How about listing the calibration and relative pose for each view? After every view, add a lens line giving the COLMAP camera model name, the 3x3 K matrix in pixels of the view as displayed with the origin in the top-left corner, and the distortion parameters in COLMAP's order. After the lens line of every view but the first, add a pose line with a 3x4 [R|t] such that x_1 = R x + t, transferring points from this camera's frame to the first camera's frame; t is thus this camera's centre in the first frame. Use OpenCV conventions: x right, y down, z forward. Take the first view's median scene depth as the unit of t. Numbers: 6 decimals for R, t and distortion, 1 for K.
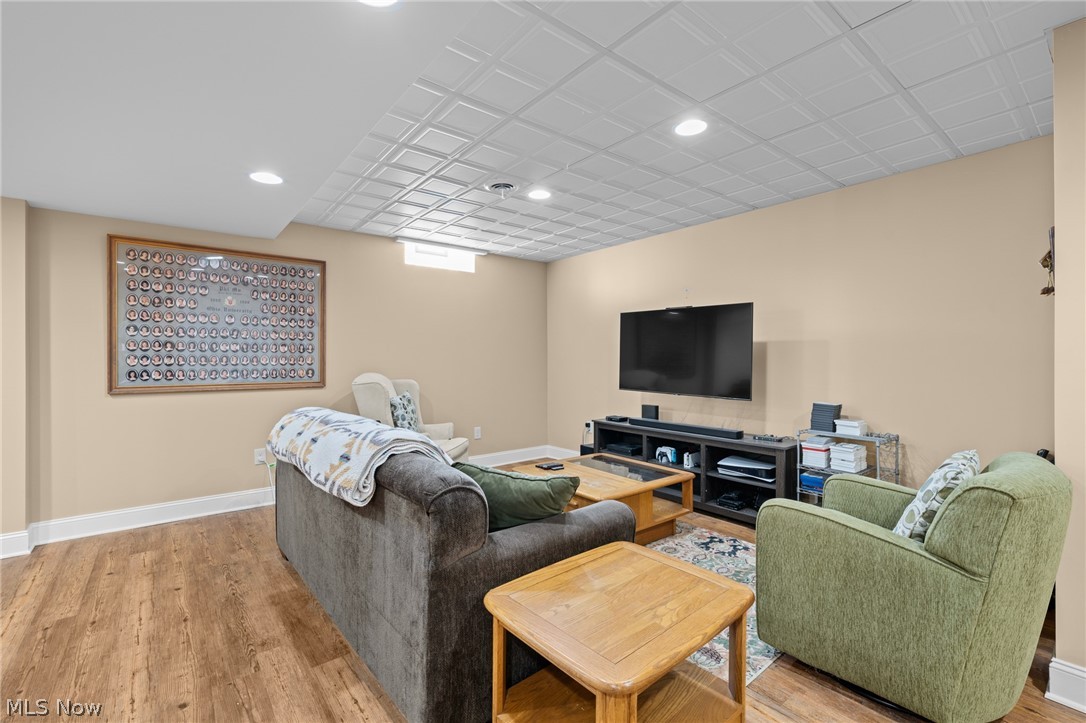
lens RADIAL K [[464.8, 0, 537.1], [0, 464.8, 359.9], [0, 0, 1]] dist [-0.000255, -0.000970]
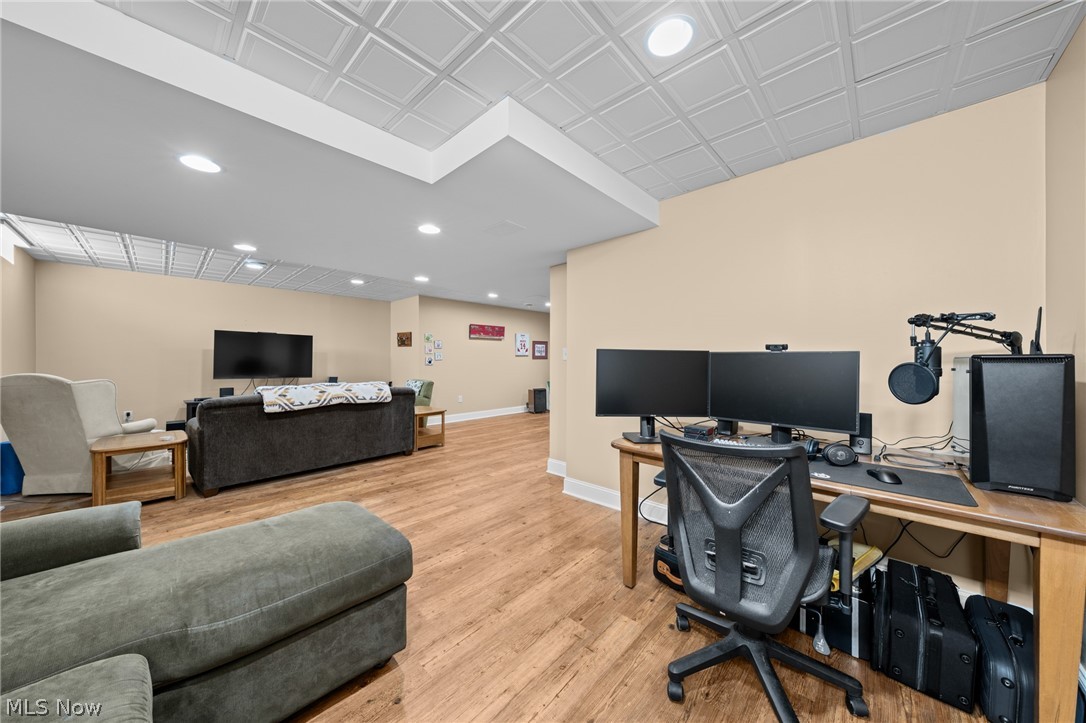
lens RADIAL K [[366.9, 0, 535.8], [0, 366.9, 361.4], [0, 0, 1]] dist [-0.001096, -0.000089]
pose [[-0.134928, -0.001606, 0.990854, -1.433556], [-0.000764, 0.999999, 0.001516, 0.003309], [-0.990855, -0.000552, -0.134929, 0.120452]]
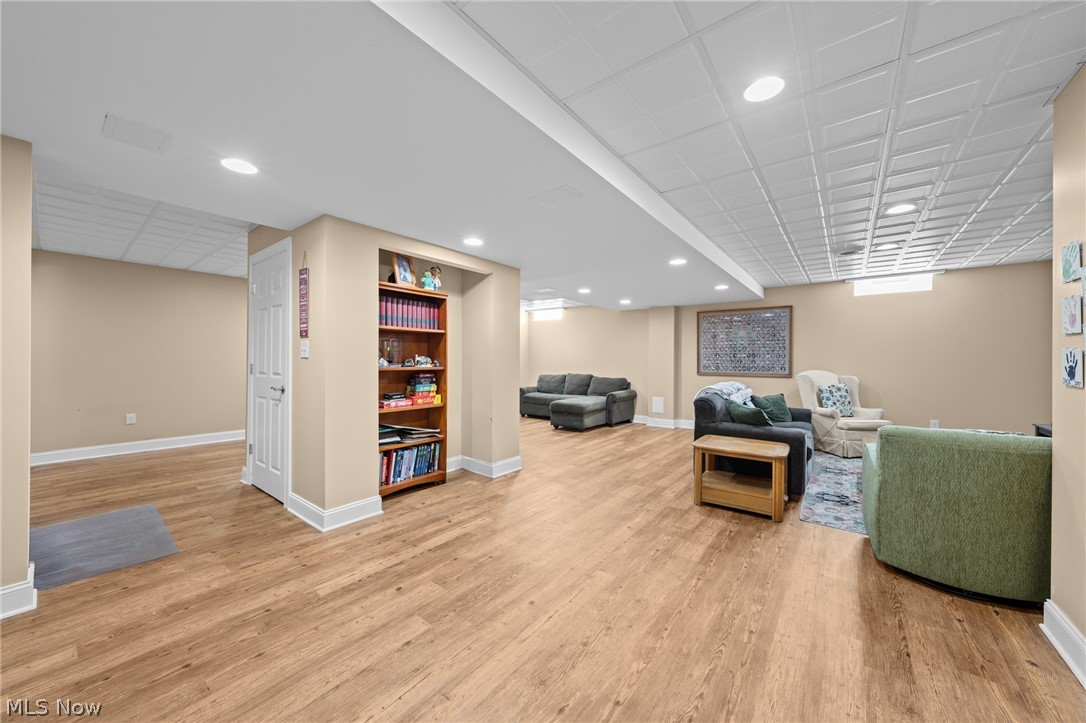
lens RADIAL K [[393.8, 0, 551.4], [0, 393.8, 359.9], [0, 0, 1]] dist [-0.000831, -0.000132]
pose [[0.249929, 0.002289, -0.968261, 0.867119], [-0.009915, 0.999951, -0.000195, 0.001602], [0.968213, 0.009649, 0.249939, -0.280948]]
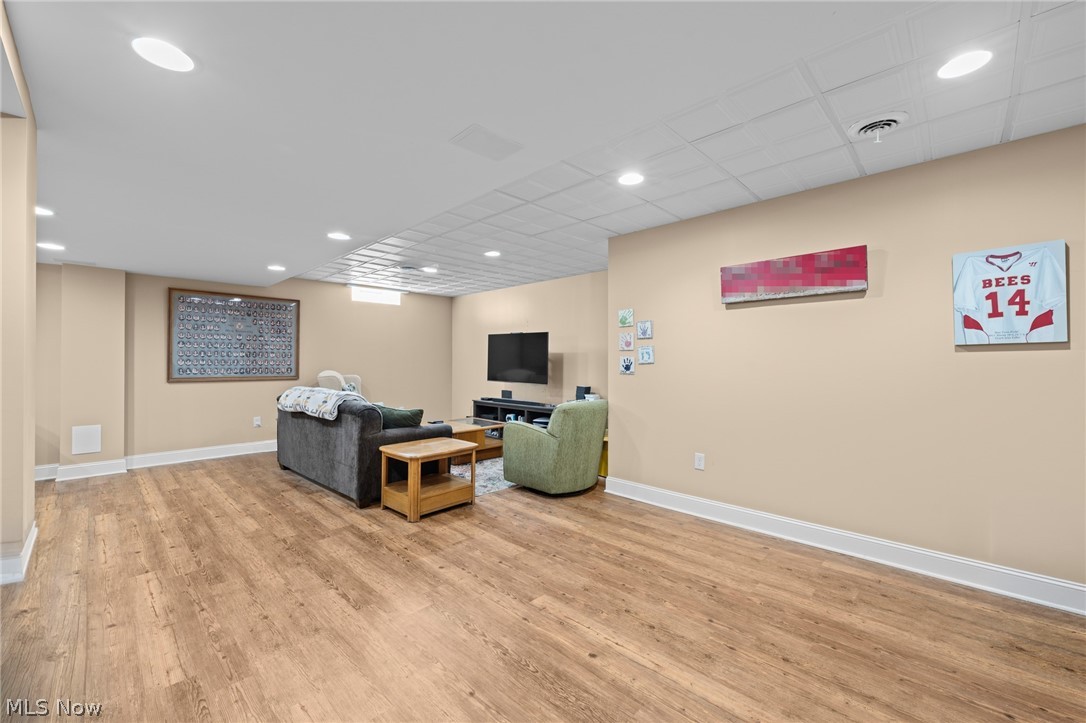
lens RADIAL K [[431.9, 0, 540.5], [0, 431.9, 361.1], [0, 0, 1]] dist [-0.002990, 0.000021]
pose [[0.991330, 0.004470, 0.131317, 0.195816], [-0.004021, 0.999985, -0.003690, -0.001539], [-0.131331, 0.003130, 0.991334, -0.662614]]
